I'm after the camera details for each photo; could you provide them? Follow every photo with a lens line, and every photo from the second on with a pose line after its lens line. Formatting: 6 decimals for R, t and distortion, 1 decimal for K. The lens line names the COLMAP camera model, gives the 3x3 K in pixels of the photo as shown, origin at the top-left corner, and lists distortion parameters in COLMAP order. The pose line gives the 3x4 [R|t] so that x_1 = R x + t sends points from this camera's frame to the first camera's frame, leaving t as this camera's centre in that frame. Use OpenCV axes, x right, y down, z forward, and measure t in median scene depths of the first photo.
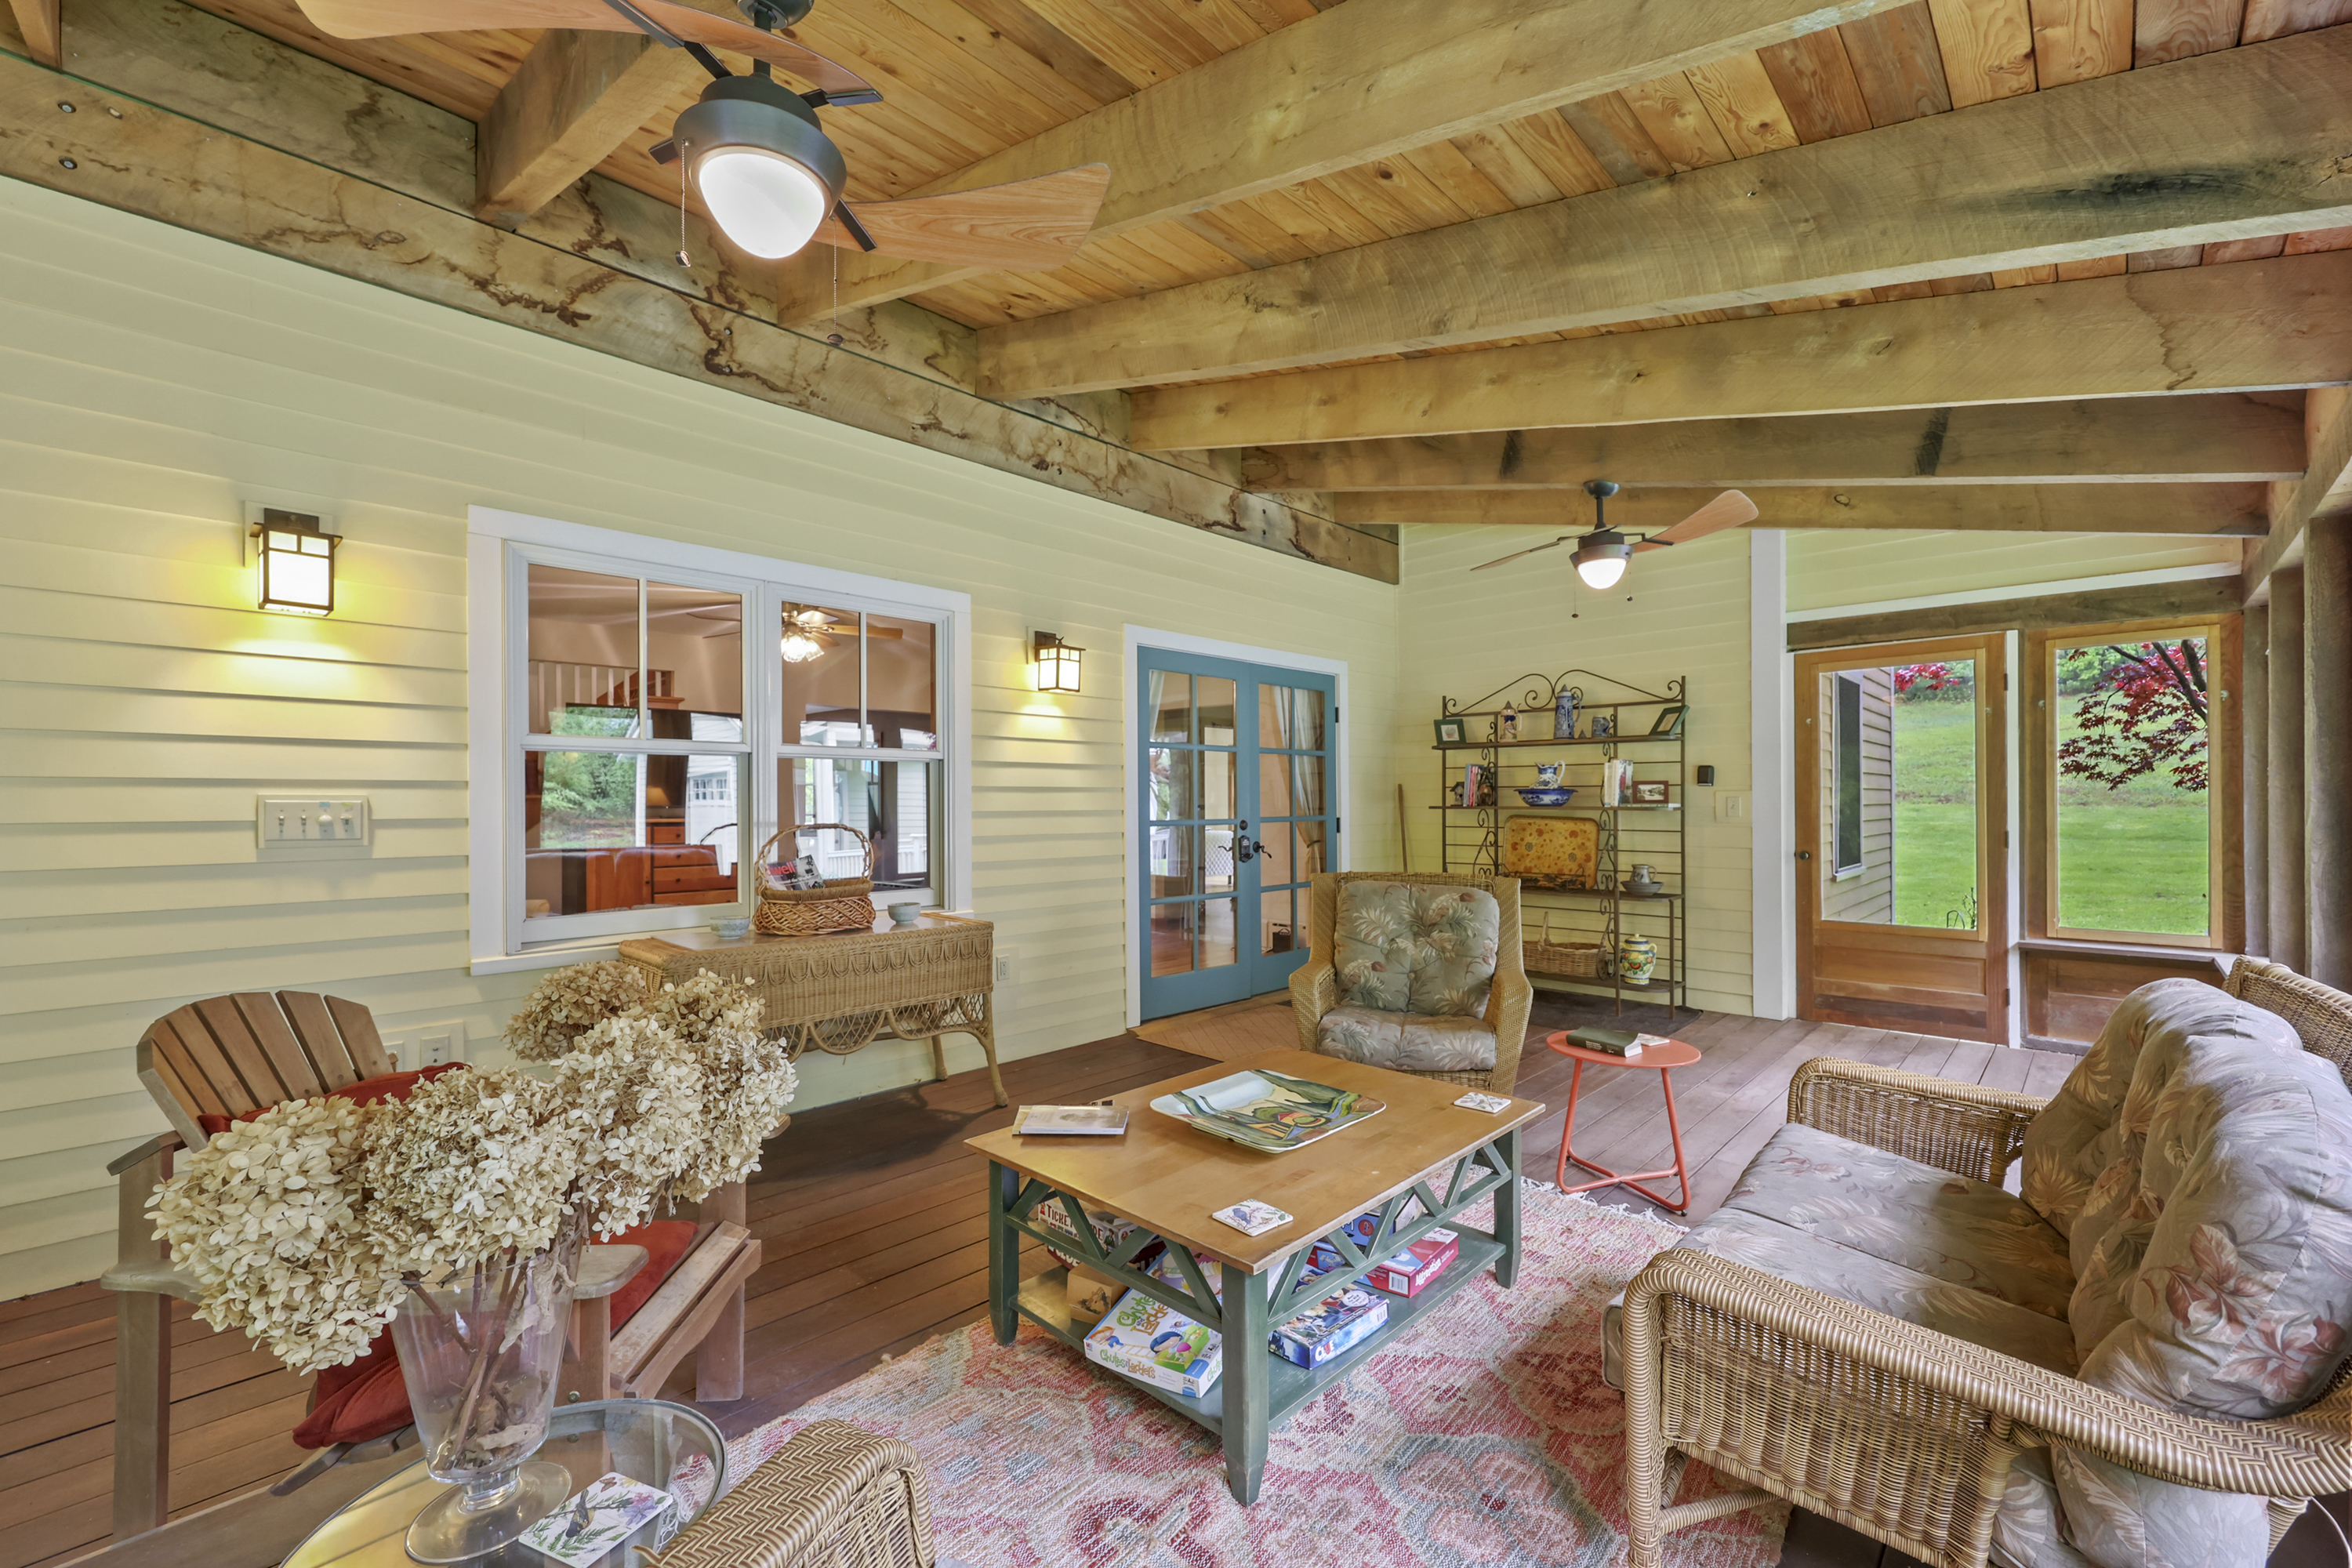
lens RADIAL K [[957.4, 0, 1186.3], [0, 957.4, 809.1], [0, 0, 1]] dist [0.001552, 0.000549]
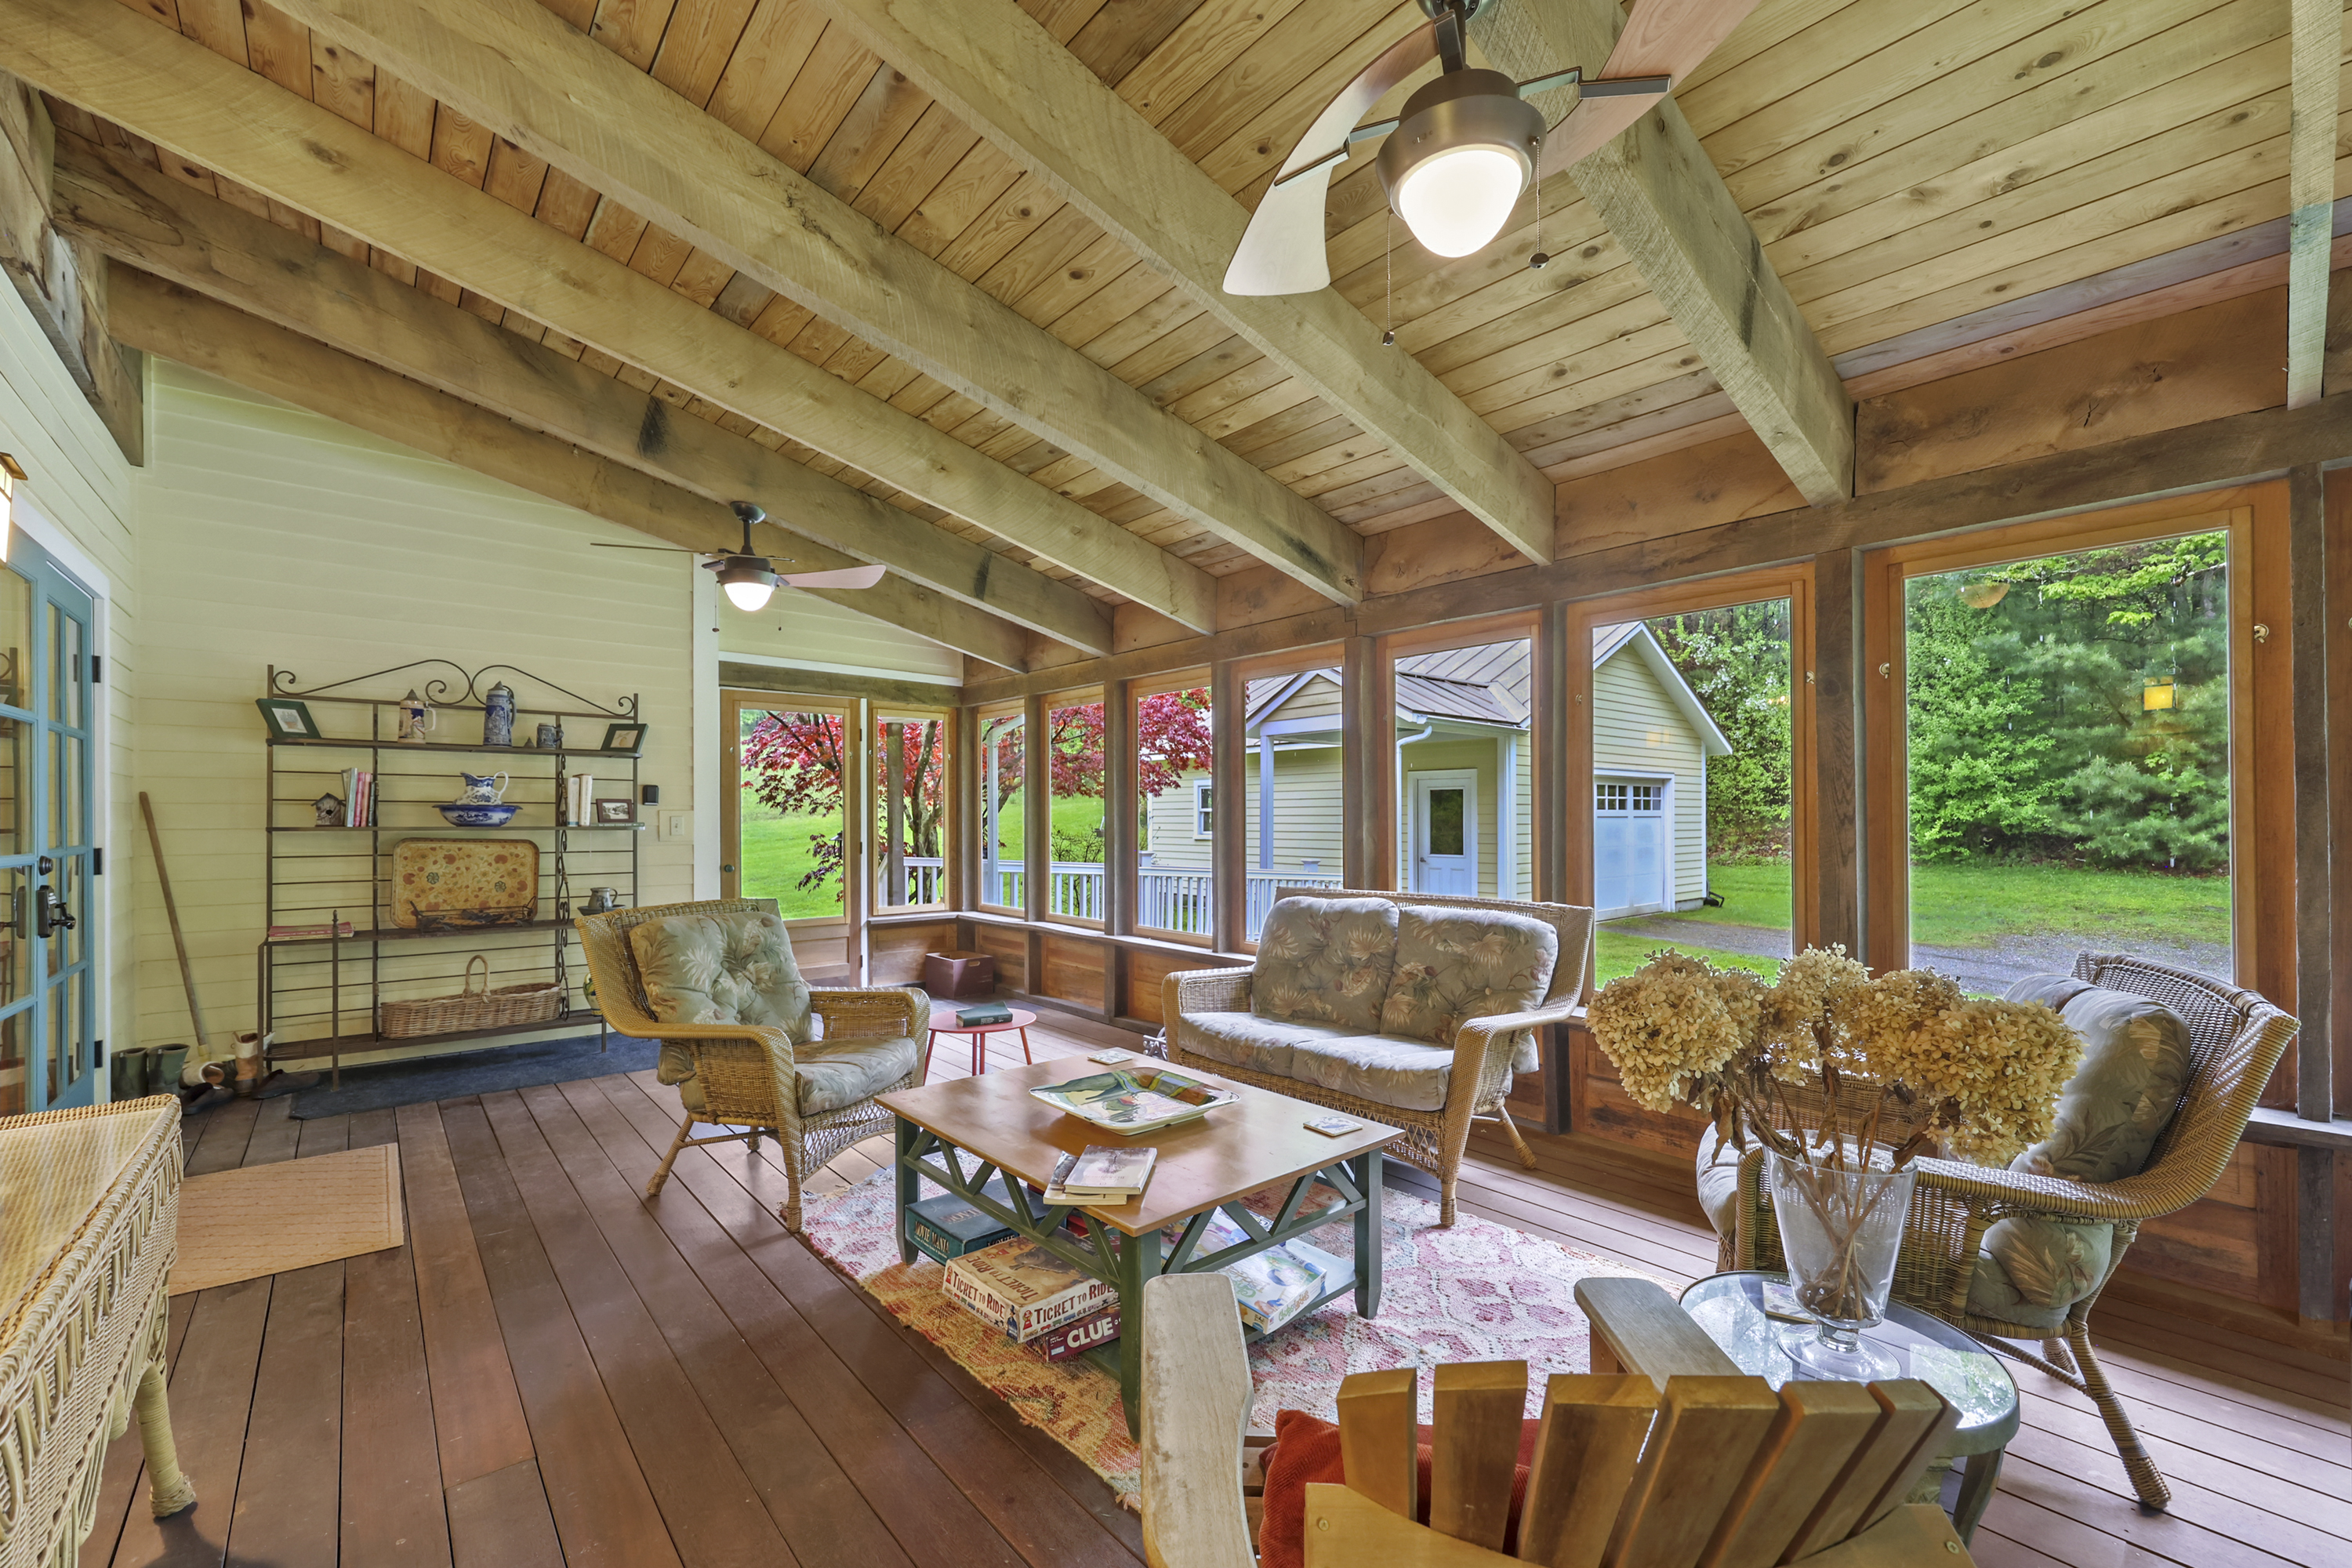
lens RADIAL K [[957.4, 0, 1186.3], [0, 957.4, 809.1], [0, 0, 1]] dist [0.001552, 0.000549]
pose [[0.084252, 0.013176, 0.996357, -0.436490], [0.009031, 0.999861, -0.013986, -0.000757], [-0.996404, 0.010176, 0.084122, 0.368141]]
